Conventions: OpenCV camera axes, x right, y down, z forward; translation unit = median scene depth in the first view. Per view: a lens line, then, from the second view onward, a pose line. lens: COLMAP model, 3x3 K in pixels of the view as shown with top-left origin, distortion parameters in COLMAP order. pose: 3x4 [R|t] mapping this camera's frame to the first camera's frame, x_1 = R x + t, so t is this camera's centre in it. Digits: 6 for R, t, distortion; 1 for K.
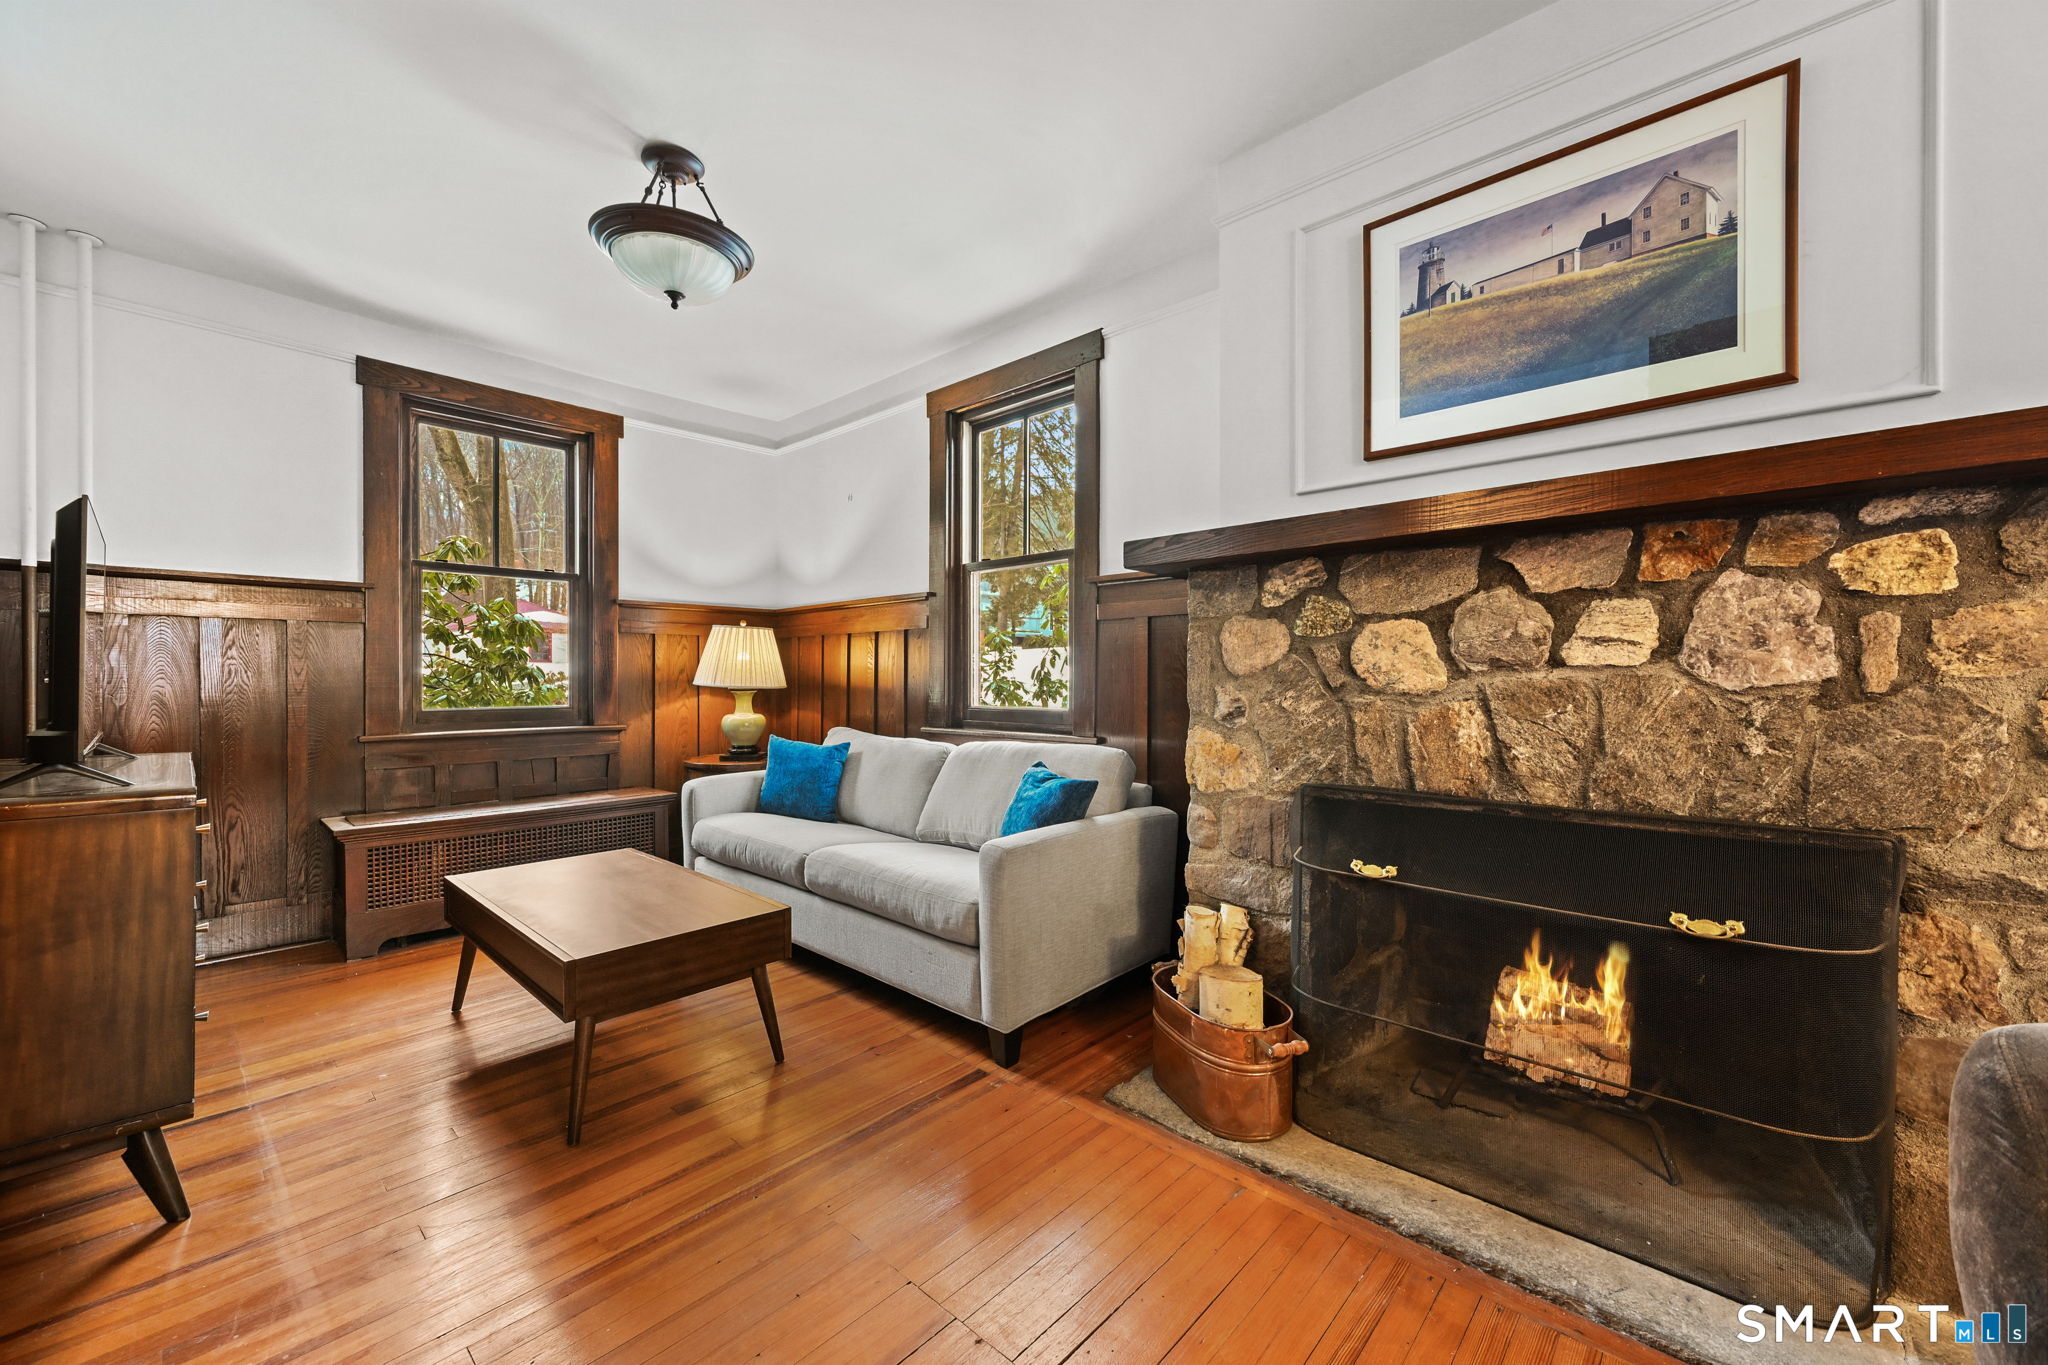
lens RADIAL K [[795.8, 0, 1037.7], [0, 795.8, 685.8], [0, 0, 1]] dist [-0.005576, 0.000326]
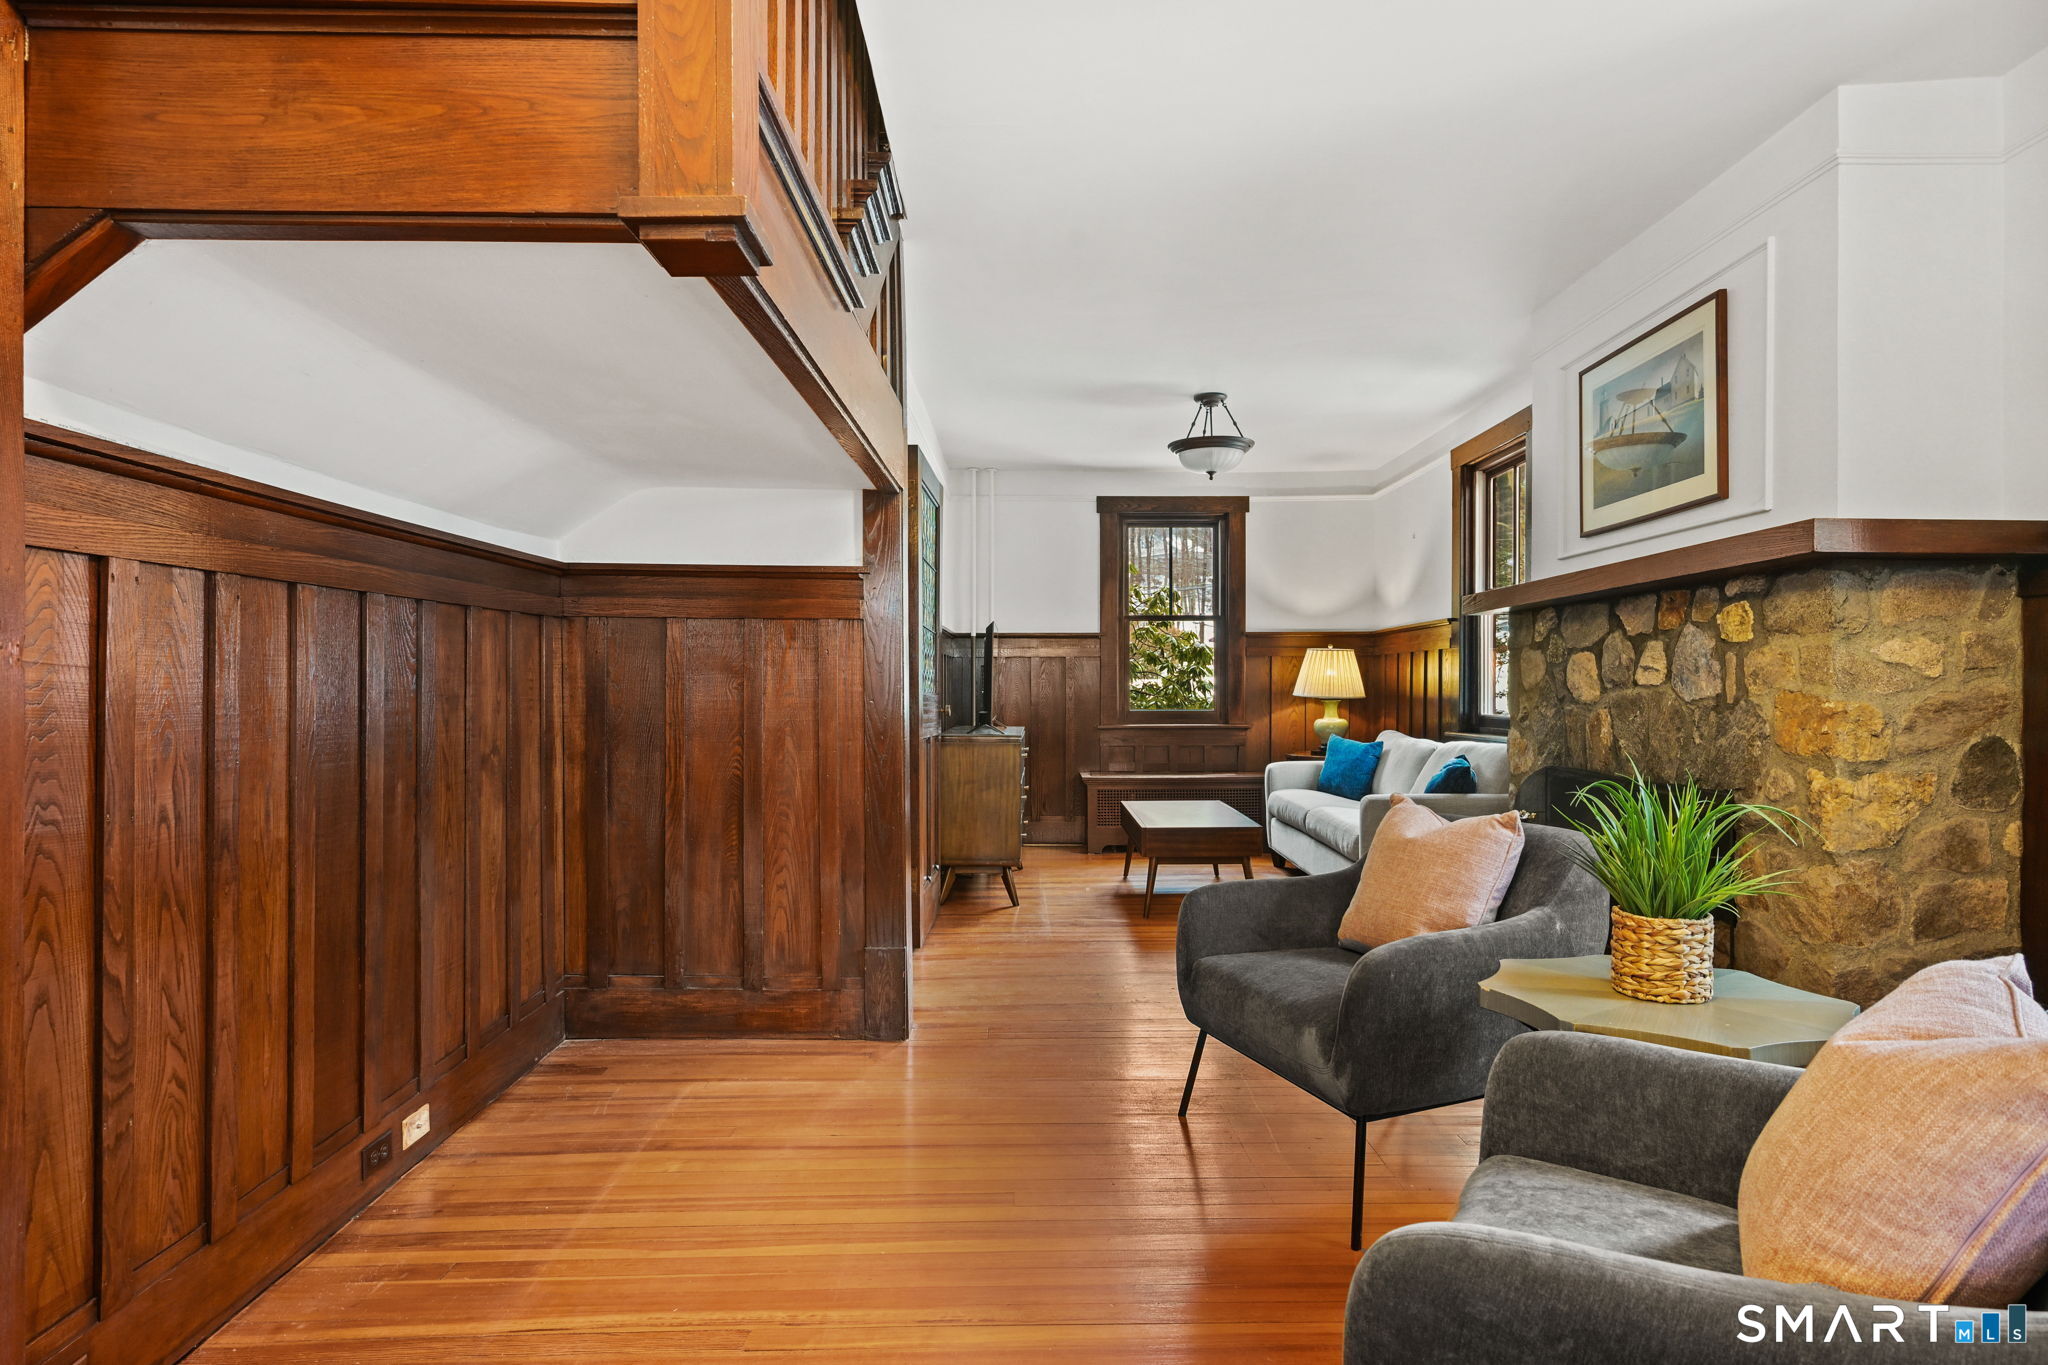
lens RADIAL K [[1087.8, 0, 1031.3], [0, 1087.8, 690.2], [0, 0, 1]] dist [0.001879, 0.000164]
pose [[0.671985, 0.000924, -0.740564, 1.245178], [-0.004889, 0.999983, -0.003188, -0.002928], [0.740549, 0.005763, 0.671978, -1.070858]]
